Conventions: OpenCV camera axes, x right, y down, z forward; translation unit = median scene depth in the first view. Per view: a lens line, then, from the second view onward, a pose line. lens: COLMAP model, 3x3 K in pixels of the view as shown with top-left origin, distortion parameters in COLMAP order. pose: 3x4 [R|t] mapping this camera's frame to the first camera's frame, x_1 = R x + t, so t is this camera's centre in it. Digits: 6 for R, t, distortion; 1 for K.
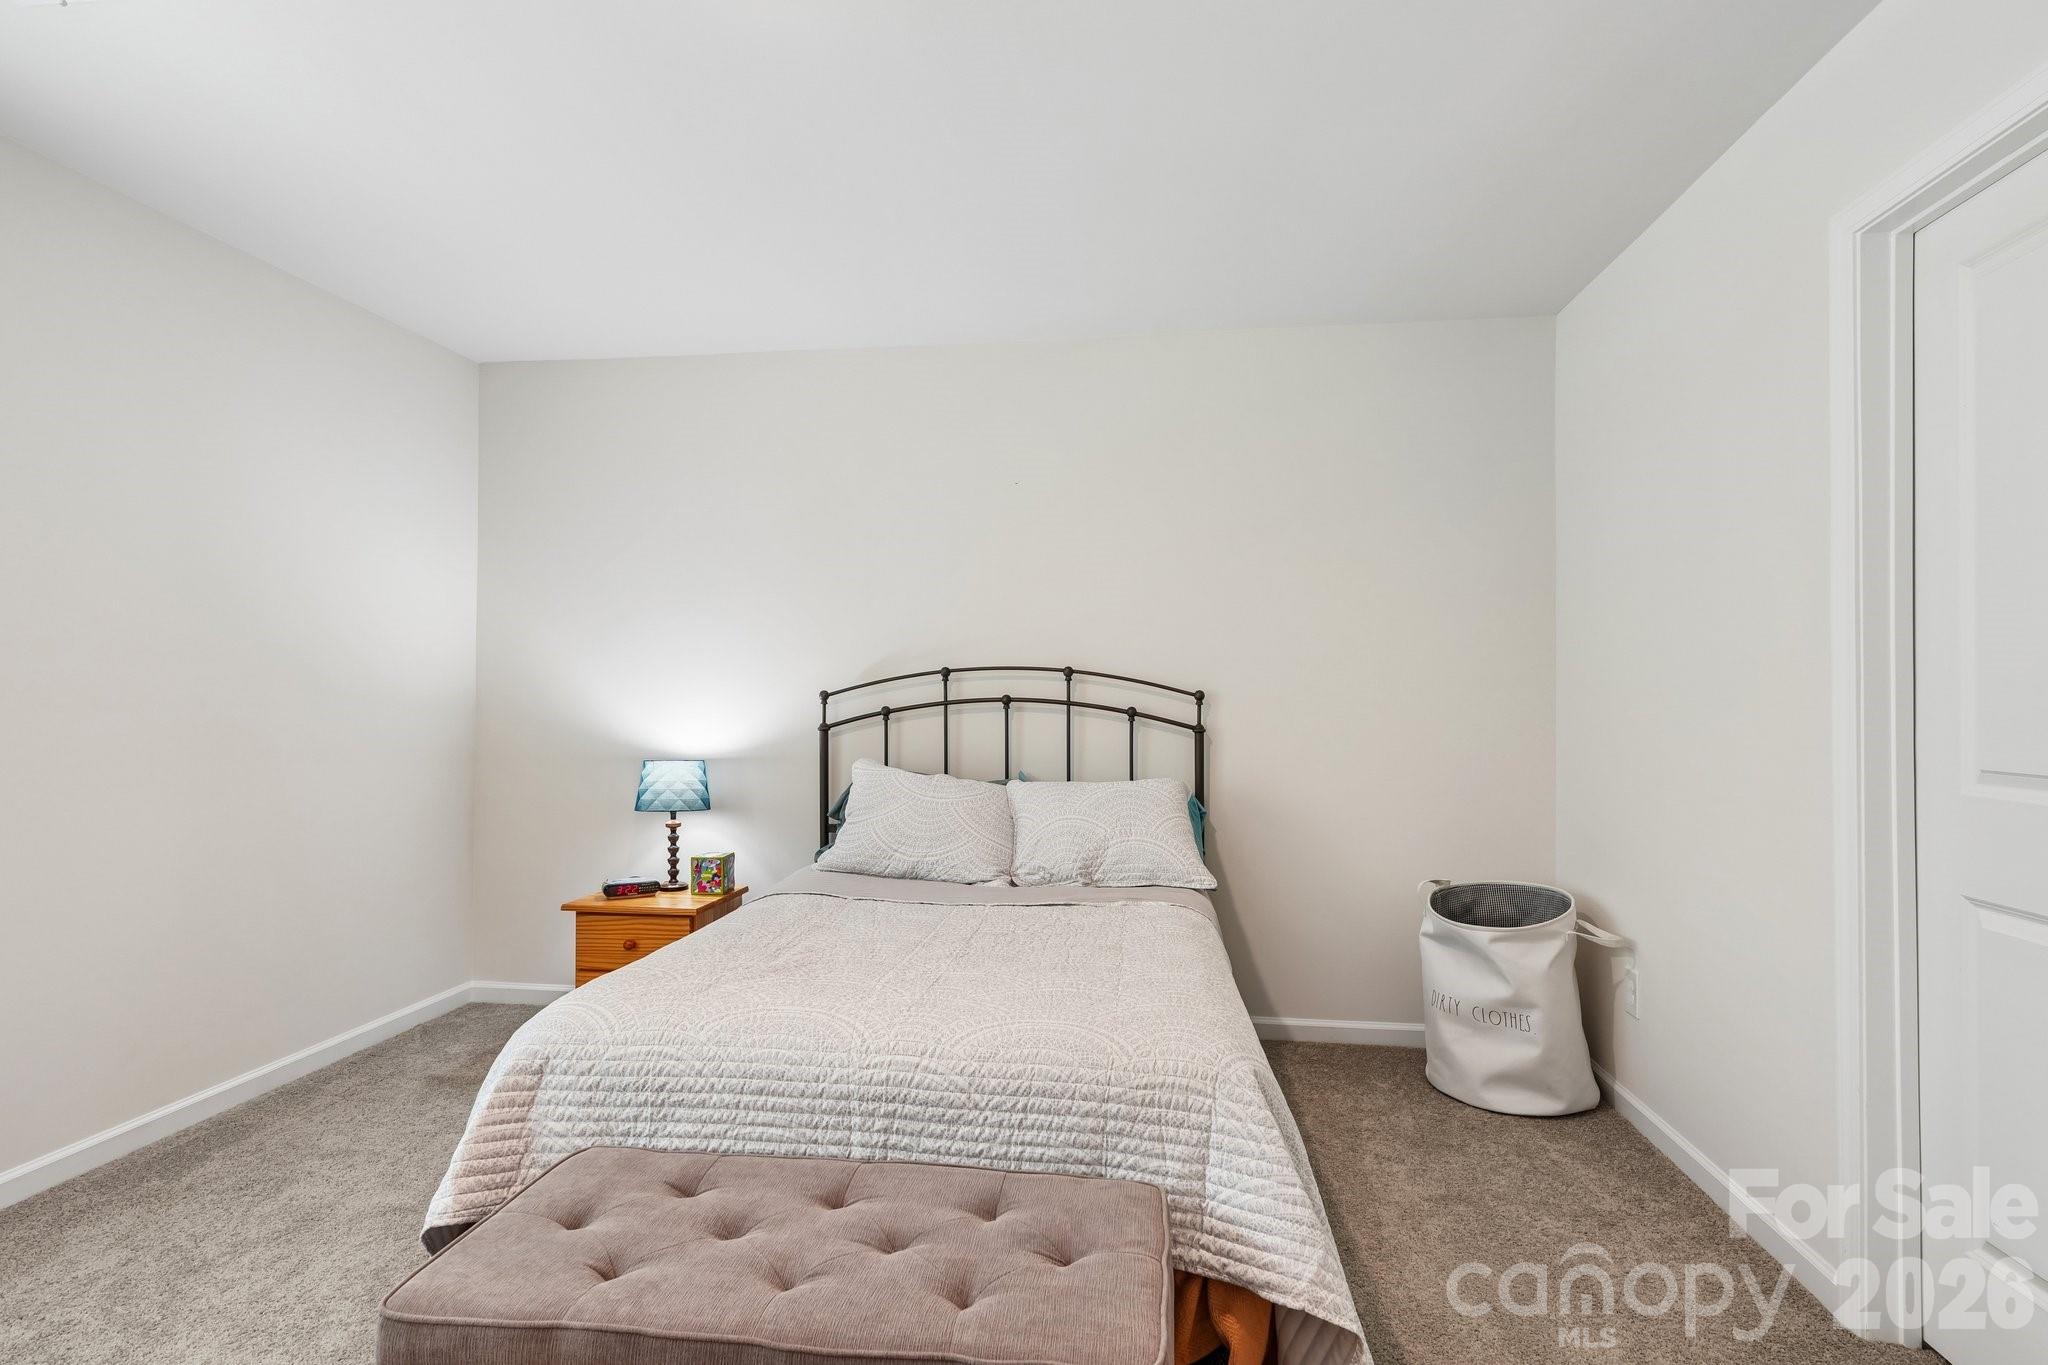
lens RADIAL K [[1027.0, 0, 1022.2], [0, 1027.0, 699.2], [0, 0, 1]] dist [0.011888, -0.000419]
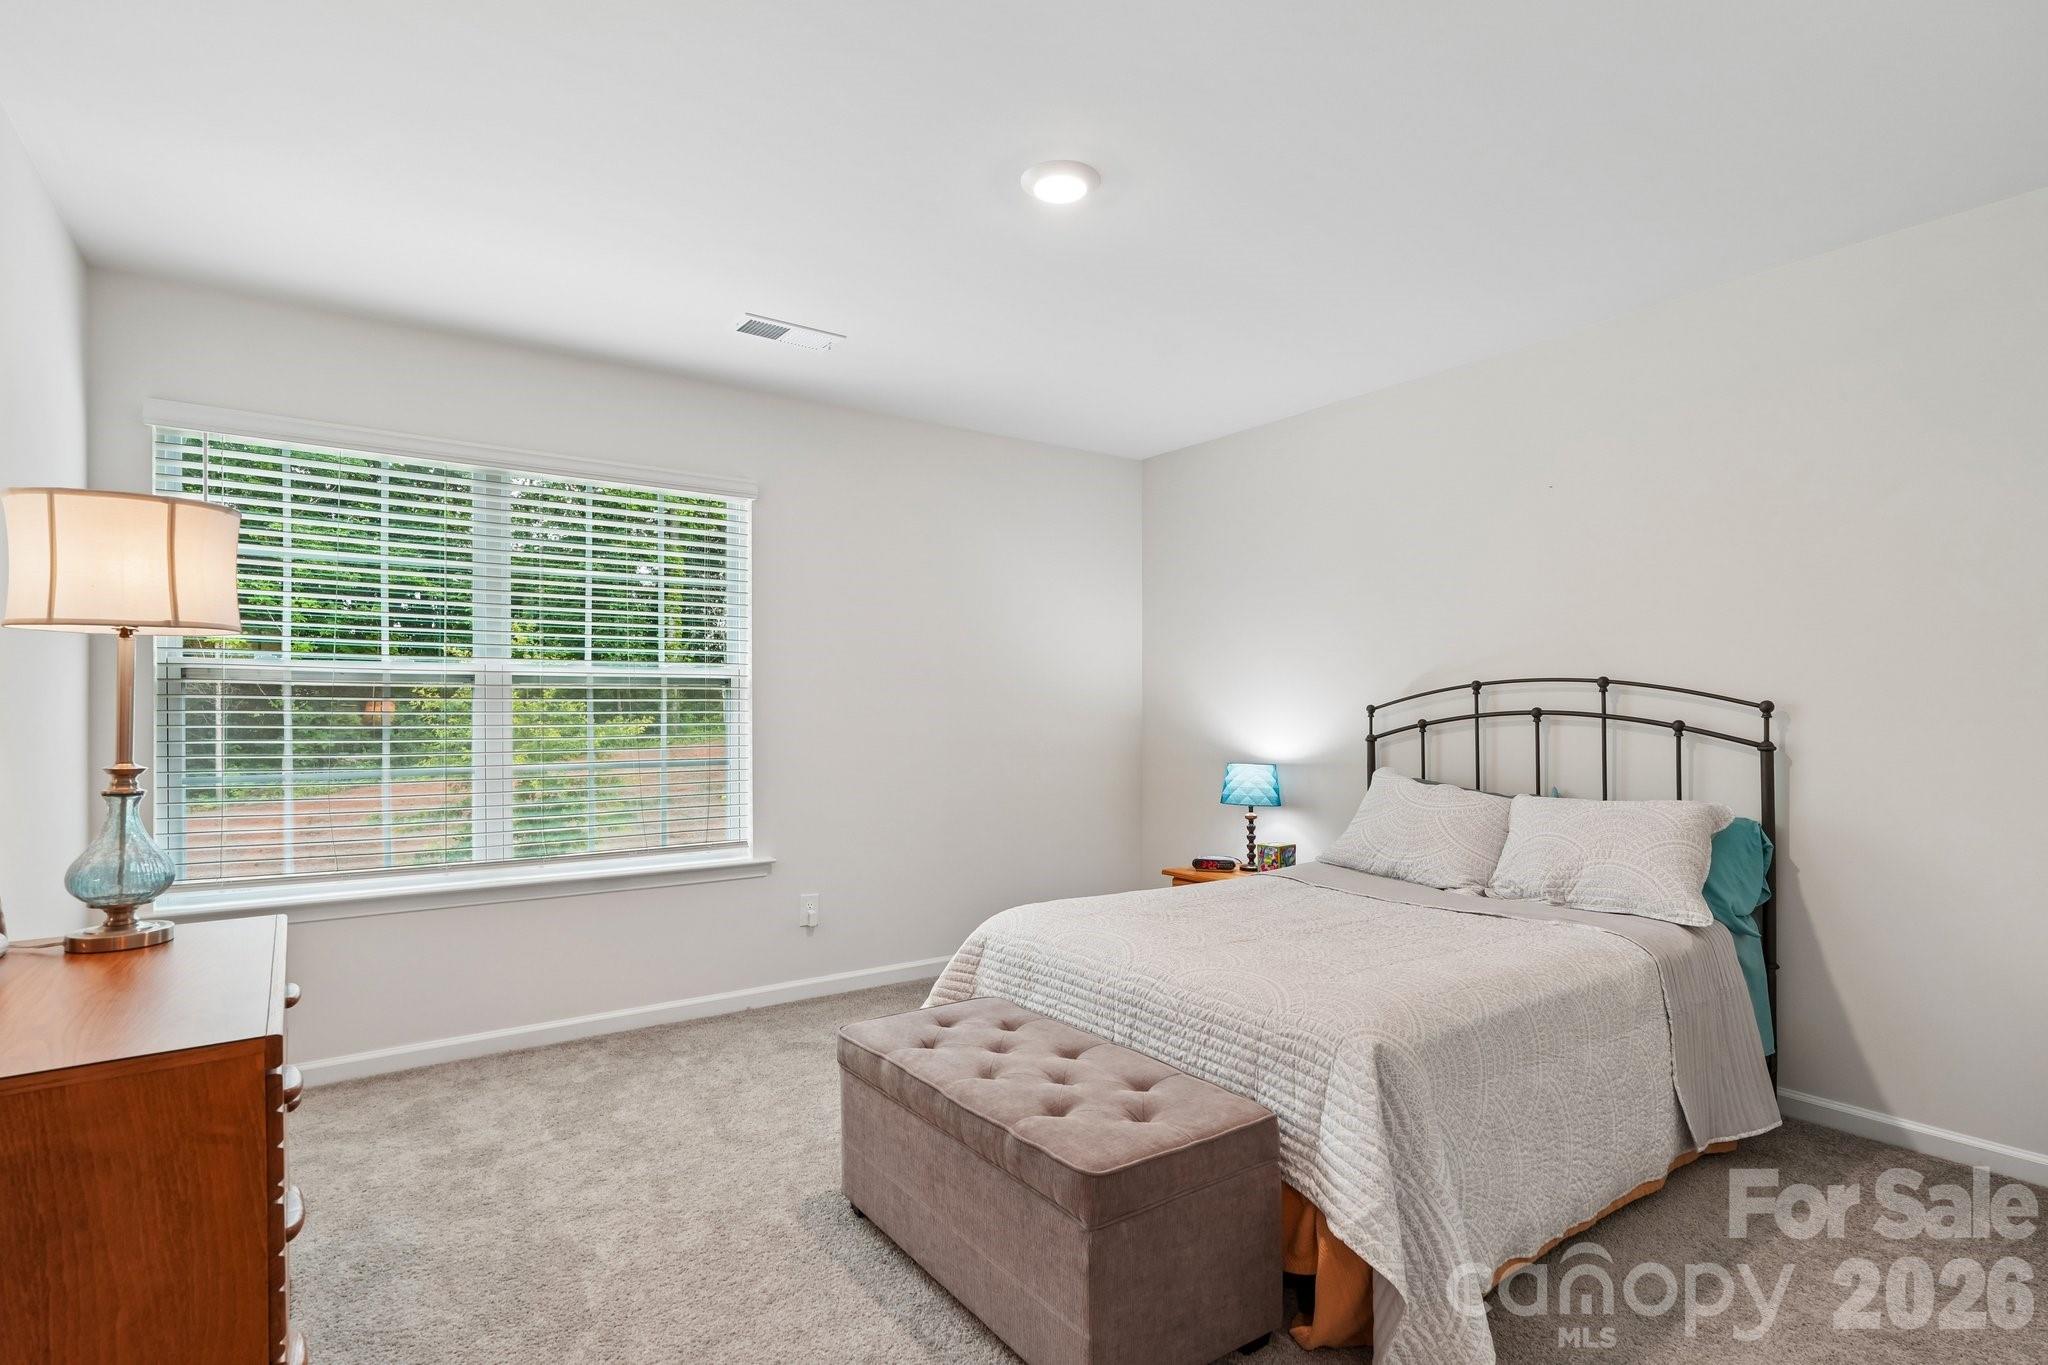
lens RADIAL K [[1027.0, 0, 1022.2], [0, 1027.0, 699.2], [0, 0, 1]] dist [0.011888, -0.000419]
pose [[0.677661, -0.014136, -0.735239, 0.781901], [0.005200, 0.999882, -0.014432, -0.001242], [0.735356, 0.005956, 0.677655, -0.046364]]
